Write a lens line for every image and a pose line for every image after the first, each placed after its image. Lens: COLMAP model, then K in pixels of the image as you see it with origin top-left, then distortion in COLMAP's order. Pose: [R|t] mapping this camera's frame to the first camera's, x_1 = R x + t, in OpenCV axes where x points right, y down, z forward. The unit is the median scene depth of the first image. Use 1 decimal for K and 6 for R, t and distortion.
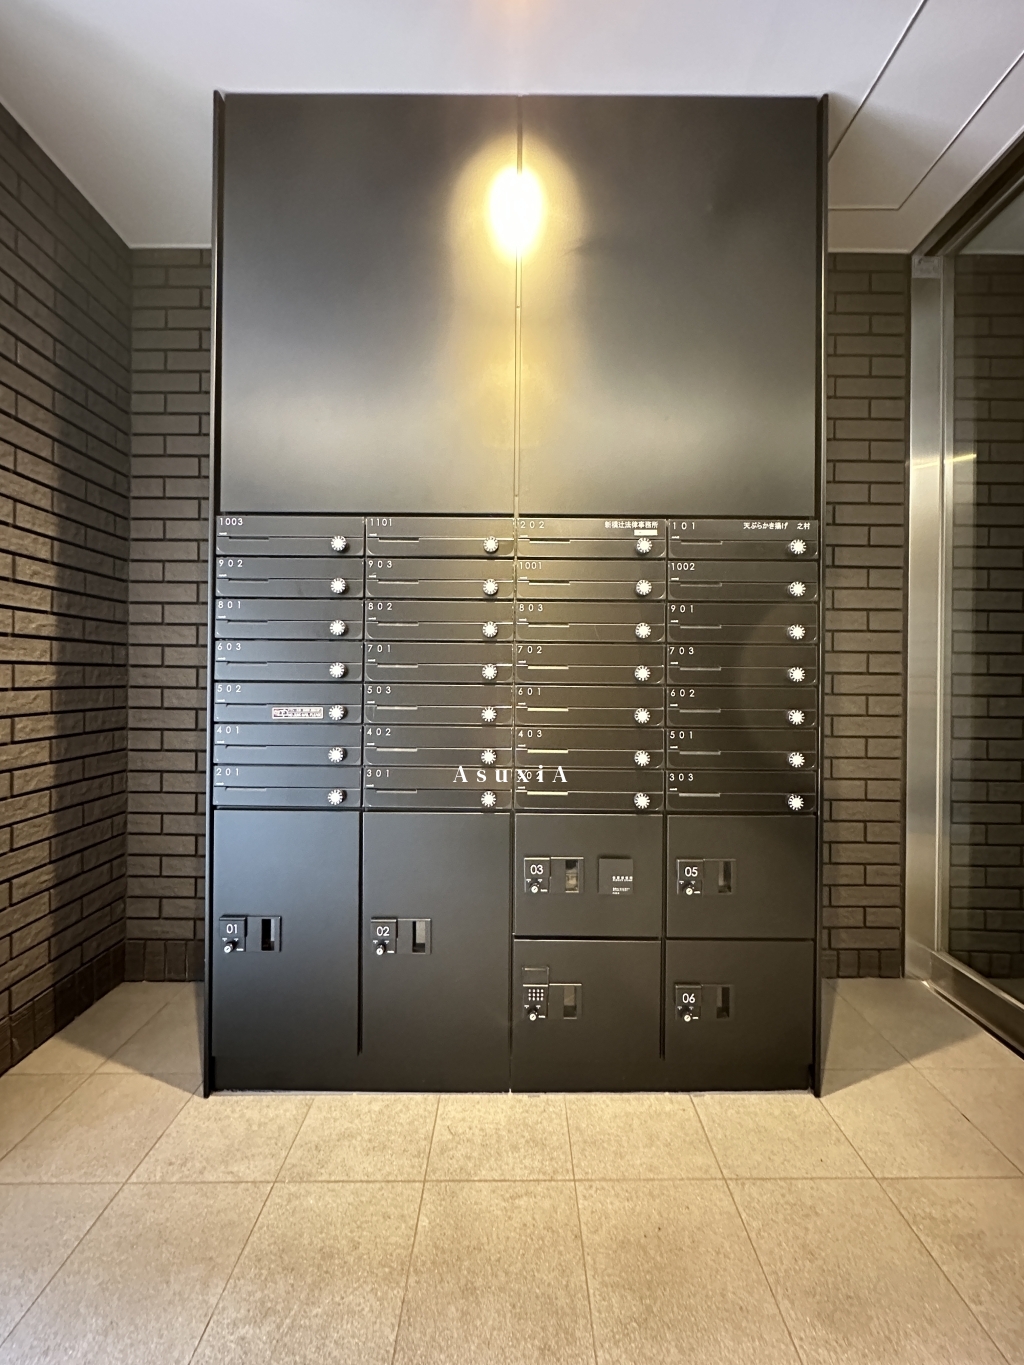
lens RADIAL K [[546.7, 0, 513.1], [0, 546.7, 676.5], [0, 0, 1]] dist [-0.001517, 0.000158]
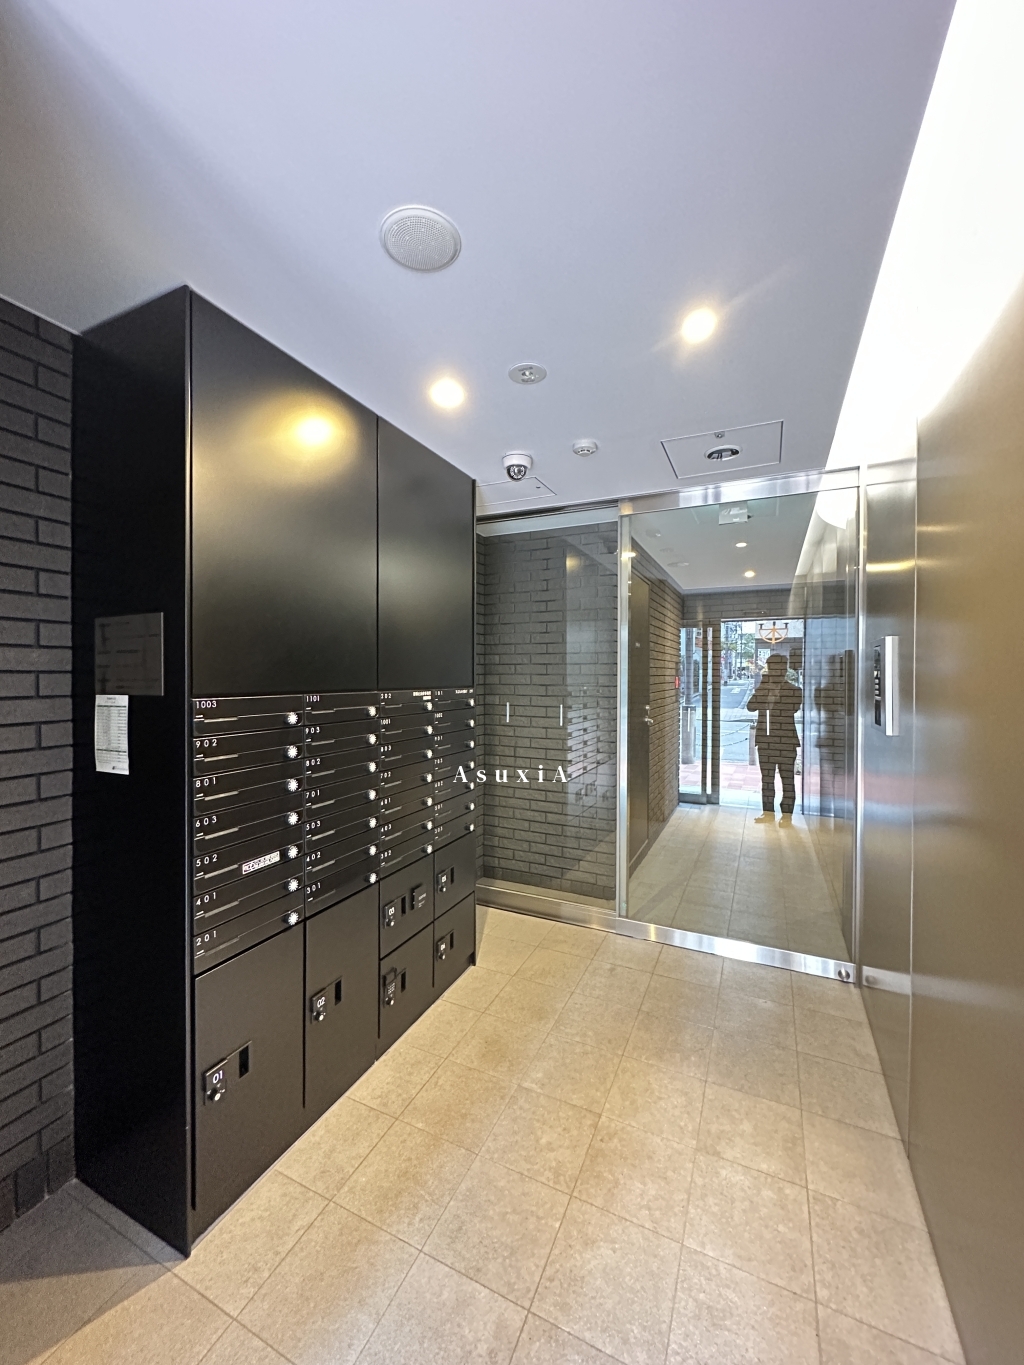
lens RADIAL K [[546.7, 0, 507.6], [0, 546.7, 679.9], [0, 0, 1]] dist [-0.001517, 0.000158]
pose [[0.426875, -0.018699, 0.904118, -1.243519], [-0.000380, 0.999782, 0.020857, -0.358033], [-0.904311, -0.009246, 0.426775, 0.011806]]
